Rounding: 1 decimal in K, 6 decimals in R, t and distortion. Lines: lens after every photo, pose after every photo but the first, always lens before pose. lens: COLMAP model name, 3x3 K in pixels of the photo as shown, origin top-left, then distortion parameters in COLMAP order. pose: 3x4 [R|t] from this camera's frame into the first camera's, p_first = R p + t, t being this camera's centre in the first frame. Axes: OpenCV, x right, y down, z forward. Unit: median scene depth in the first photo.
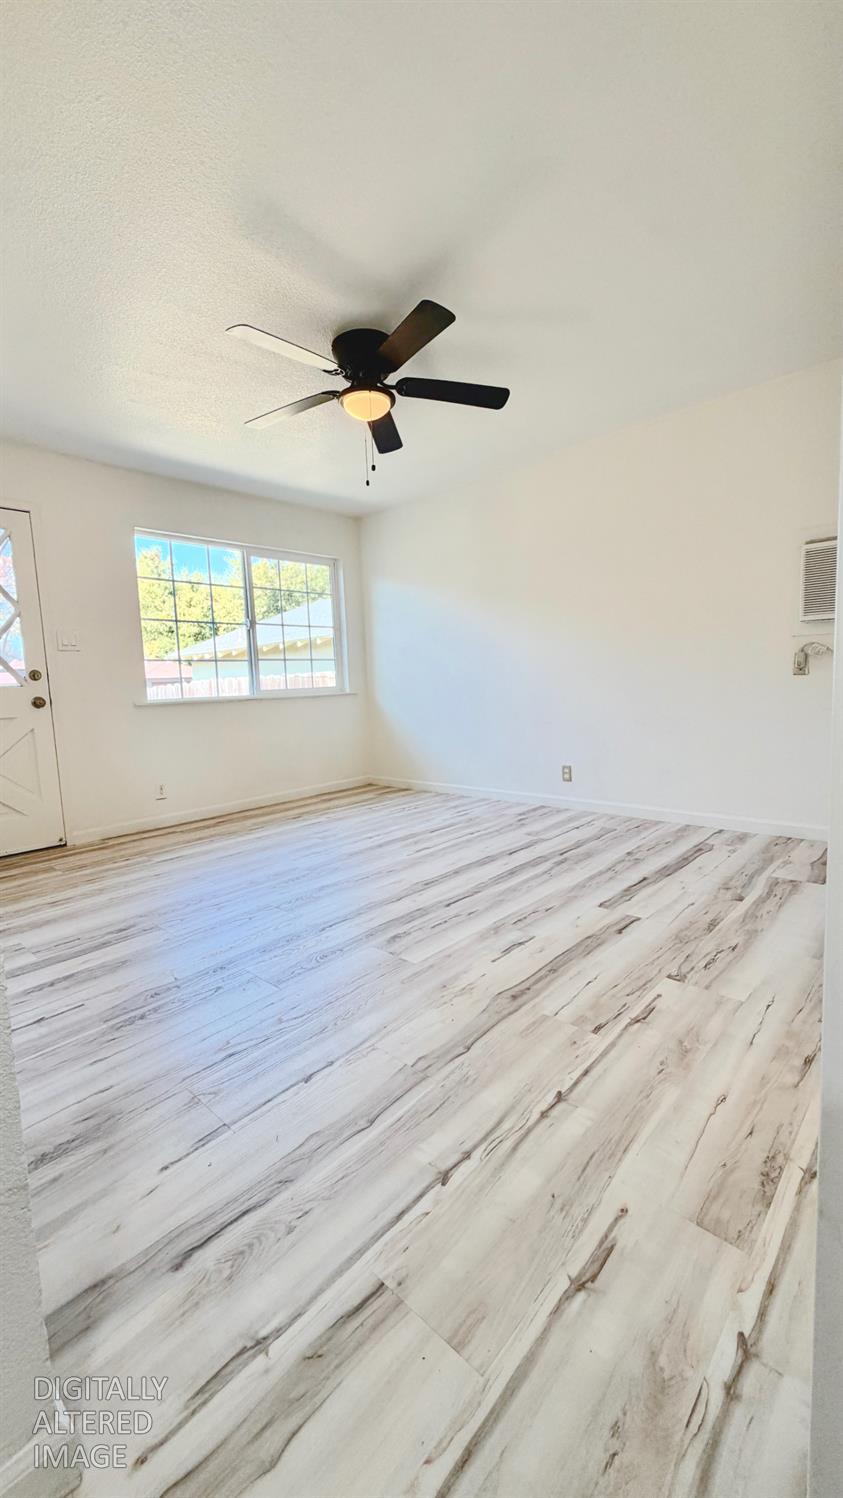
lens RADIAL K [[598.3, 0, 421.6], [0, 598.3, 743.2], [0, 0, 1]] dist [-0.000733, 0.000412]
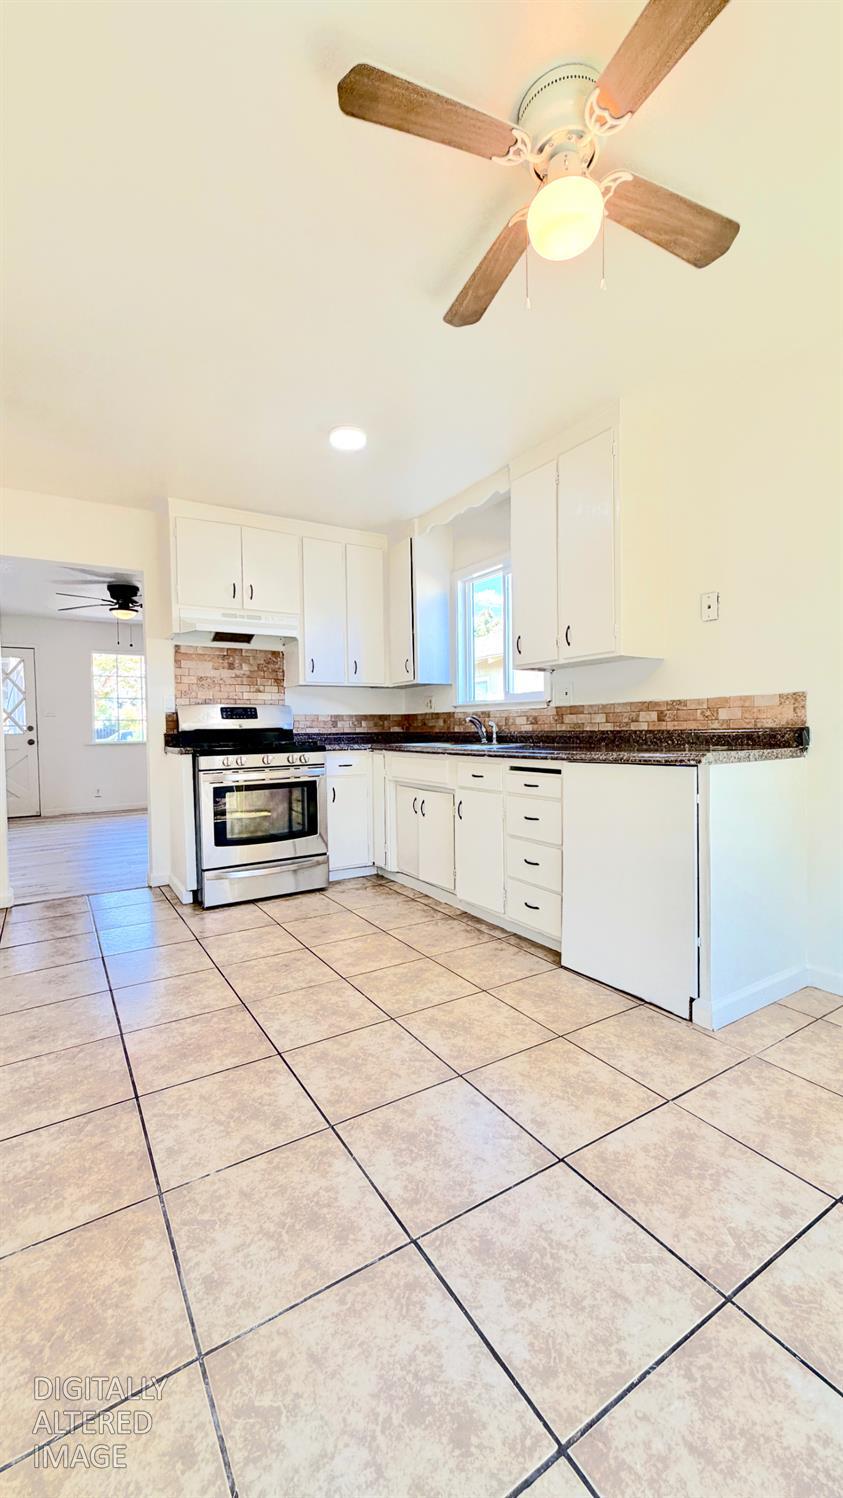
lens RADIAL K [[598.3, 0, 421.6], [0, 598.3, 743.2], [0, 0, 1]] dist [-0.000733, 0.000412]
pose [[0.964246, 0.034883, -0.262702, 1.478370], [-0.052338, 0.996841, -0.059741, -0.016303], [0.259788, 0.071354, 0.963026, -0.759858]]
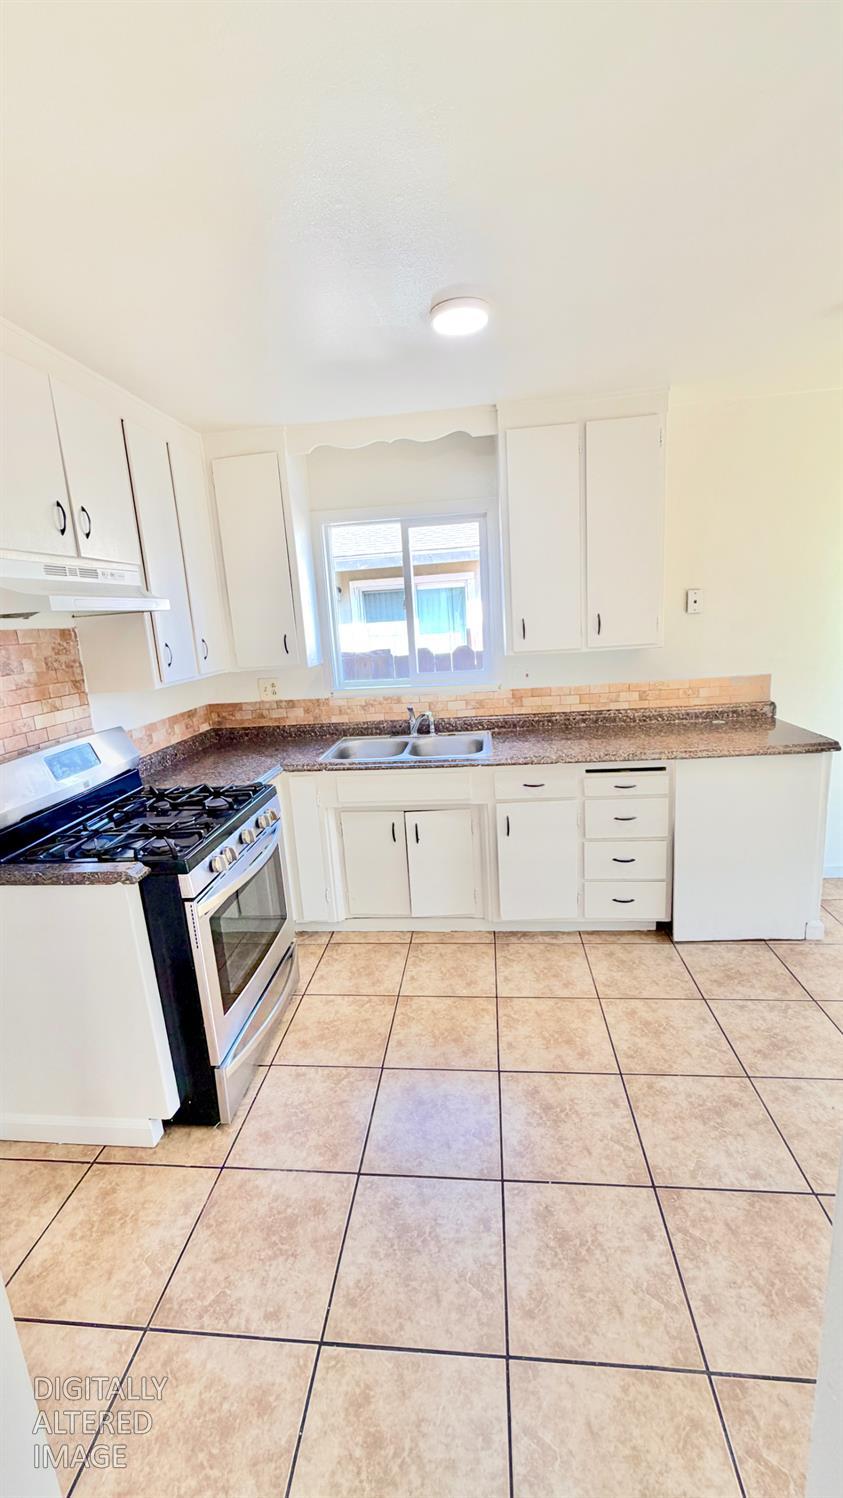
lens RADIAL K [[598.3, 0, 421.6], [0, 598.3, 743.2], [0, 0, 1]] dist [-0.000733, 0.000412]
pose [[0.800555, -0.135542, 0.583730, 0.590061], [0.090068, 0.990235, 0.106409, -0.213732], [-0.592452, -0.032611, 0.804945, -0.346943]]
